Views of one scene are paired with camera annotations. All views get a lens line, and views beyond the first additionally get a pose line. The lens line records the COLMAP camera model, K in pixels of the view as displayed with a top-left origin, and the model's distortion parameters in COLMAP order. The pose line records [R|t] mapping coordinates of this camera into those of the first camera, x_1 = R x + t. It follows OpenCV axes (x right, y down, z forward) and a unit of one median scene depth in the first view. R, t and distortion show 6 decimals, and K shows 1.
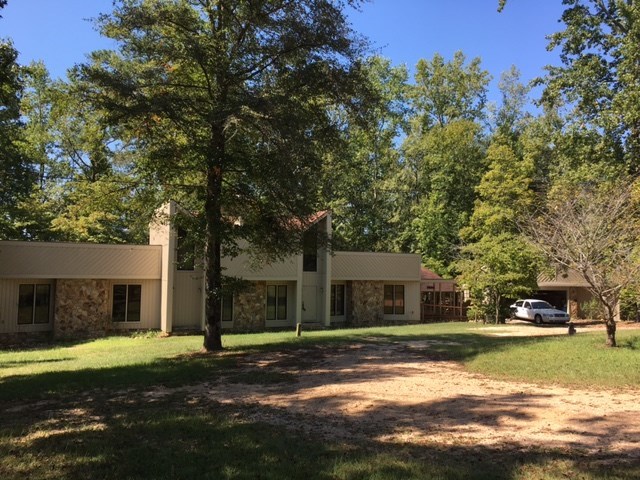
lens RADIAL K [[520.7, 0, 321.9], [0, 520.7, 236.2], [0, 0, 1]] dist [0.074188, -0.106884]
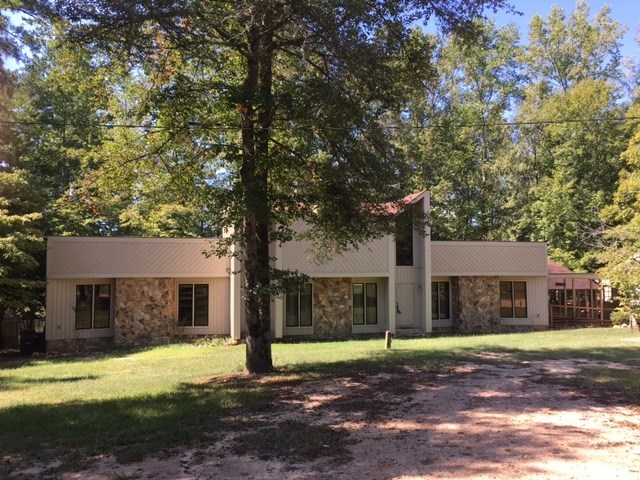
lens RADIAL K [[520.7, 0, 321.9], [0, 520.7, 236.2], [0, 0, 1]] dist [0.074188, -0.106884]
pose [[0.979949, -0.029894, -0.196993, 0.011719], [0.029991, 0.999547, -0.002492, 0.017170], [0.196978, -0.003466, 0.980402, 0.151407]]
